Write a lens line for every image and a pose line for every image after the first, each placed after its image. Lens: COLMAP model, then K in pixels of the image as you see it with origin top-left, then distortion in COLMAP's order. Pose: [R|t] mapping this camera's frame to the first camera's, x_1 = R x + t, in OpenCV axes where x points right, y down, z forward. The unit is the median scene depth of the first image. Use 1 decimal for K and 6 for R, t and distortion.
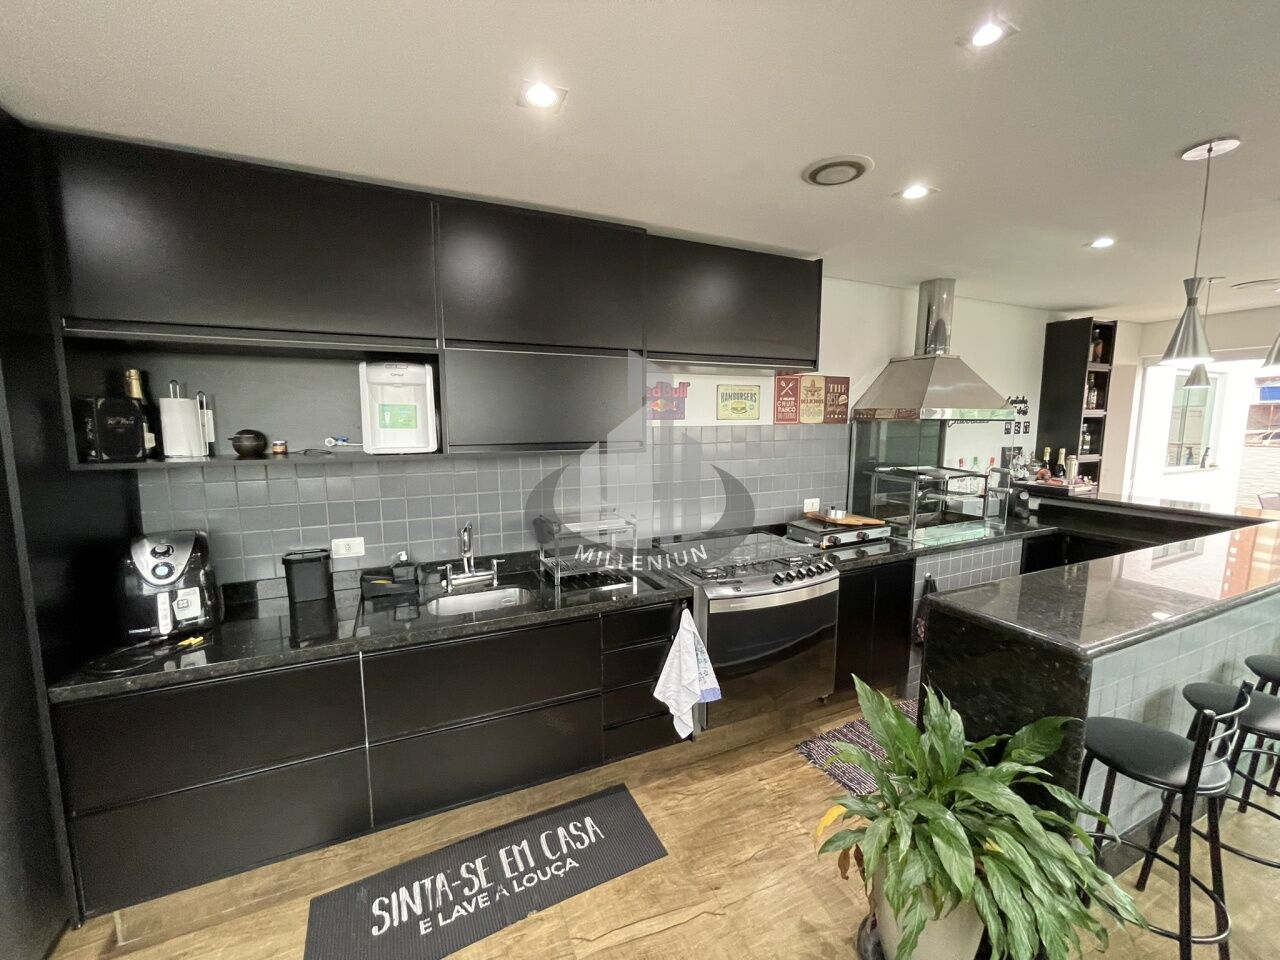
lens RADIAL K [[517.3, 0, 632.4], [0, 517.3, 481.1], [0, 0, 1]] dist [-0.005297, 0.002640]
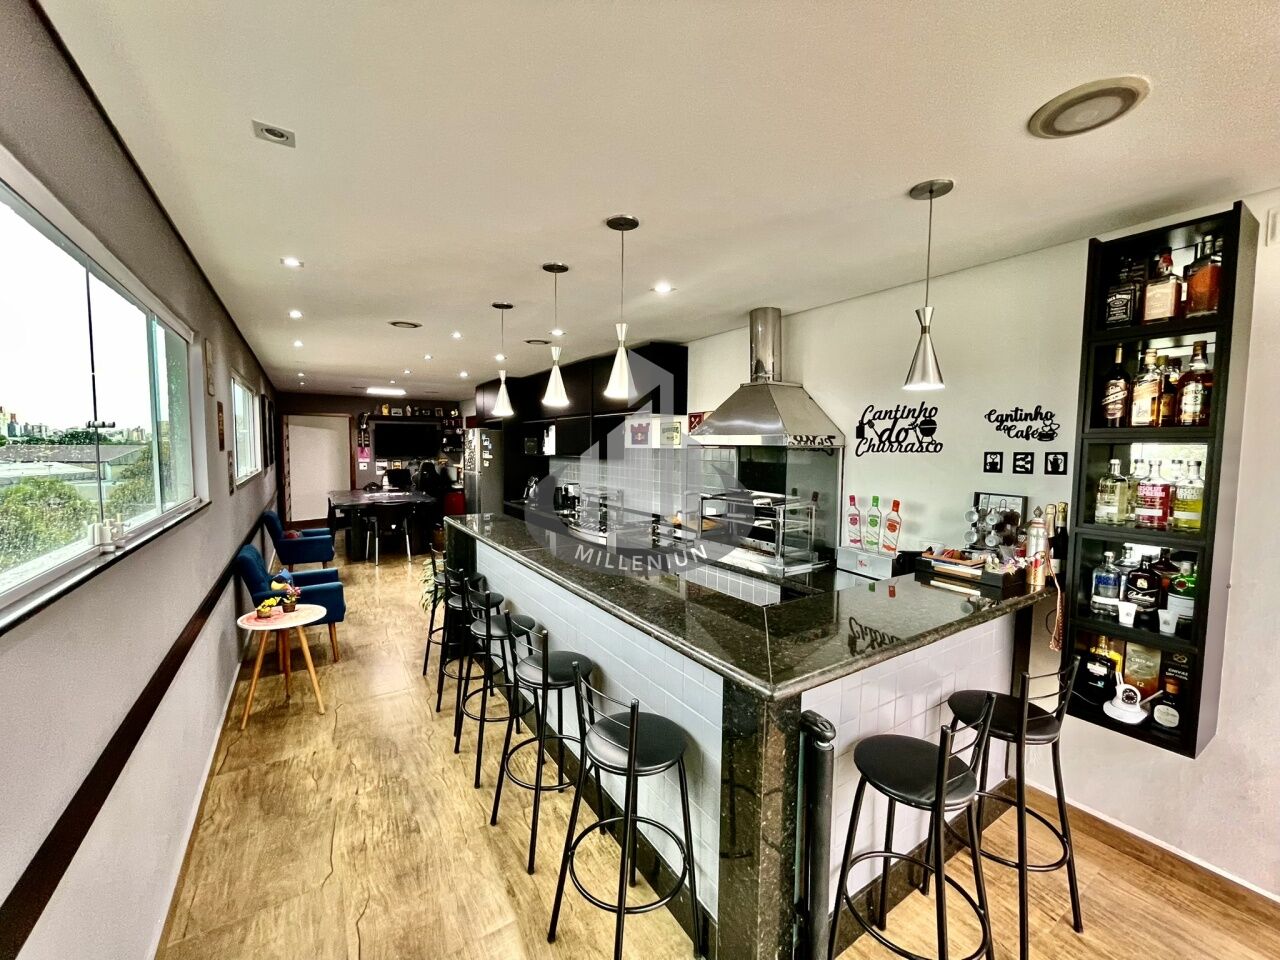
lens RADIAL K [[517.3, 0, 640.0], [0, 517.3, 483.3], [0, 0, 1]] dist [-0.005297, 0.002640]
pose [[0.144218, 0.073776, -0.986792, 2.205772], [-0.131644, 0.989783, 0.054760, -0.100871], [0.980750, 0.122008, 0.152457, 0.894715]]
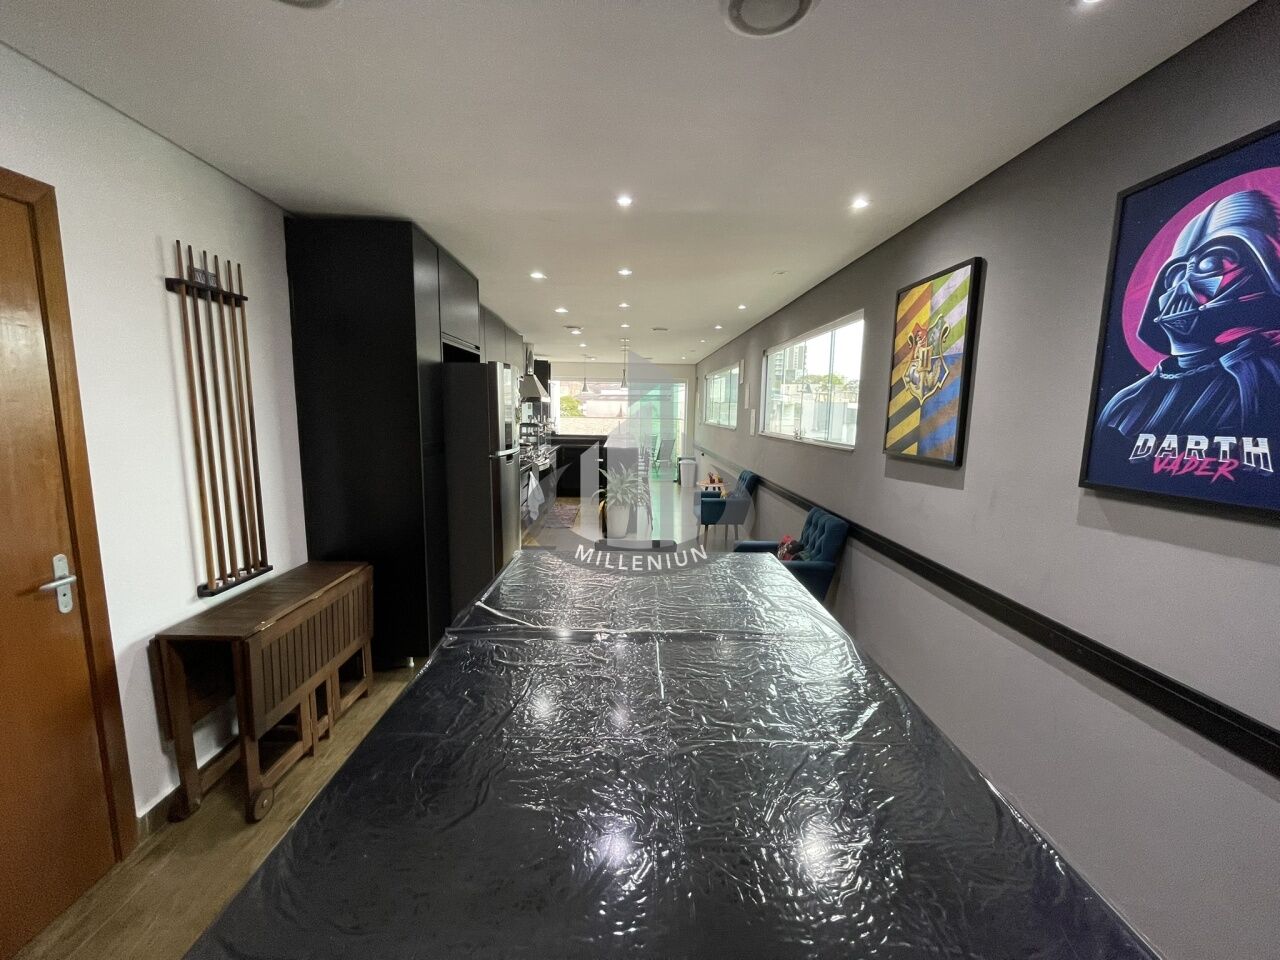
lens RADIAL K [[517.3, 0, 636.0], [0, 517.3, 479.8], [0, 0, 1]] dist [-0.005297, 0.002640]
pose [[0.397393, -0.119426, 0.909844, -2.021489], [0.099074, 0.991283, 0.086843, 0.110715], [-0.912285, 0.055631, 0.405761, -0.539382]]
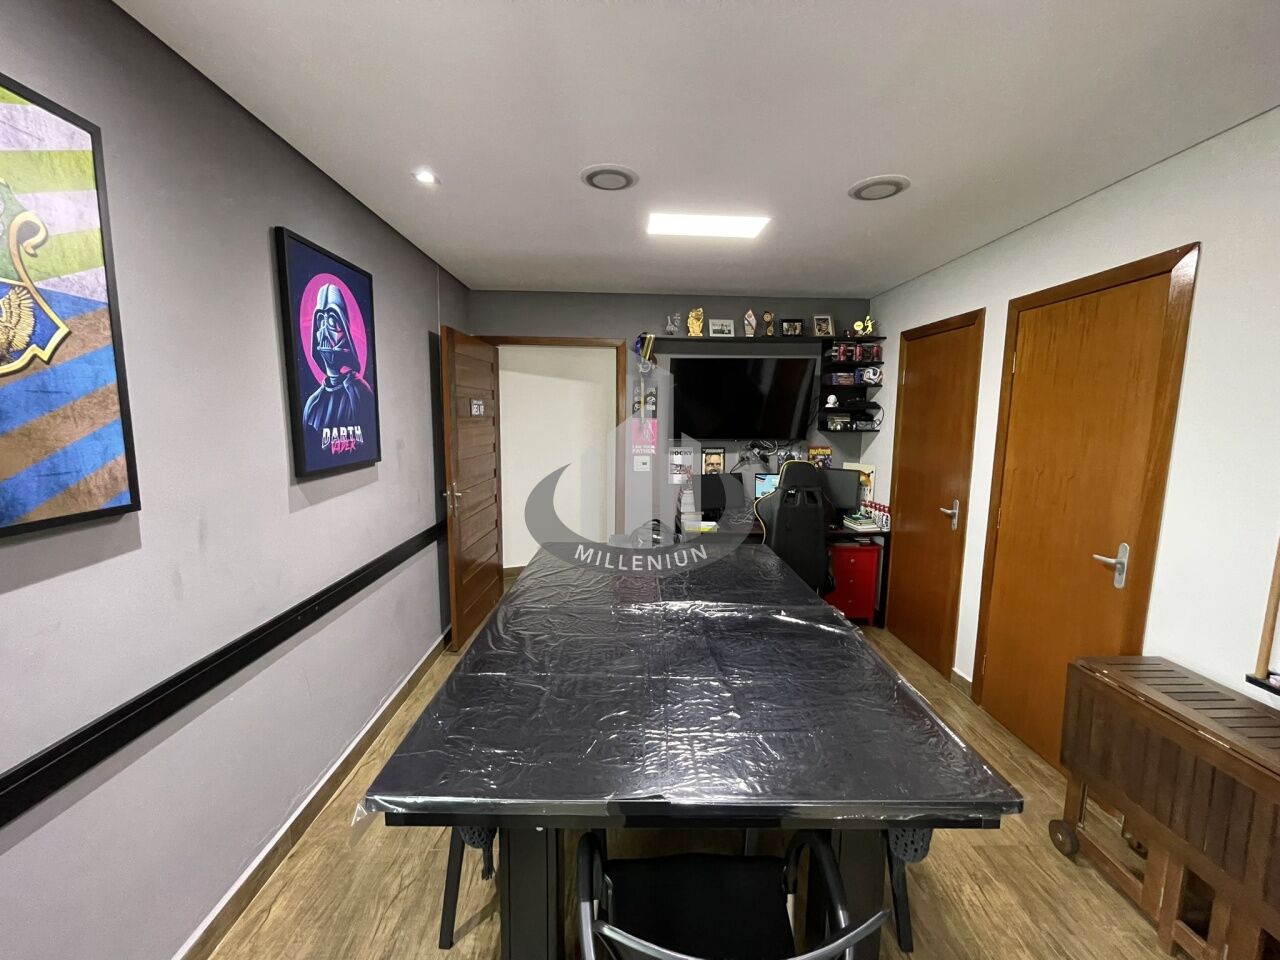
lens RADIAL K [[517.3, 0, 639.4], [0, 517.3, 483.8], [0, 0, 1]] dist [-0.005297, 0.002640]
pose [[-0.391300, 0.116709, -0.912833, -0.639326], [-0.123624, 0.976268, 0.177813, 0.040863], [0.911922, 0.182426, -0.367586, -0.028614]]
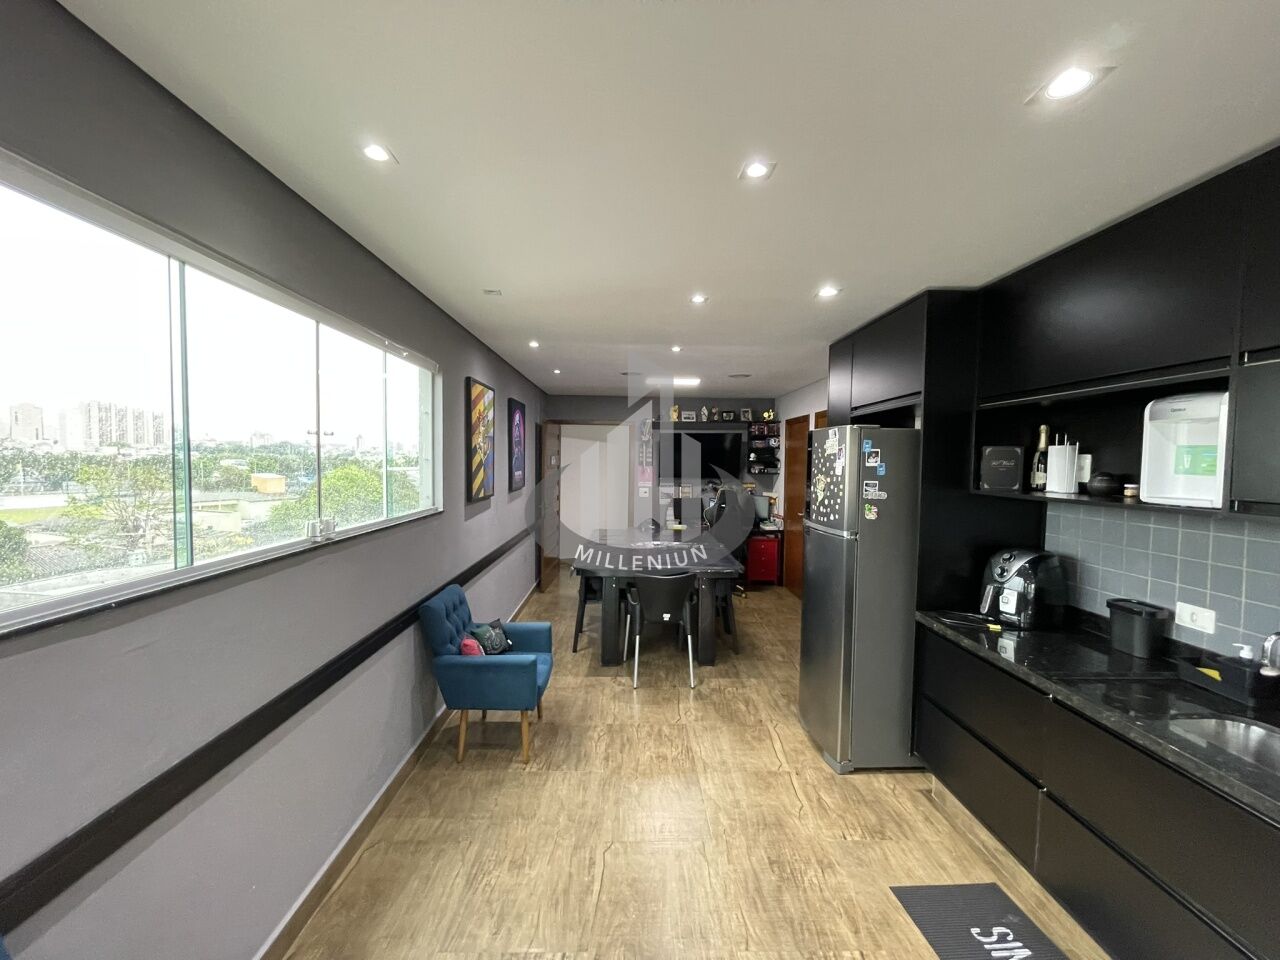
lens RADIAL K [[517.3, 0, 645.4], [0, 517.3, 483.9], [0, 0, 1]] dist [-0.005297, 0.002640]
pose [[-0.385000, 0.039251, -0.922081, 0.523852], [-0.125168, 0.987644, 0.094303, -0.049489], [0.914389, 0.151722, -0.375330, 0.453599]]
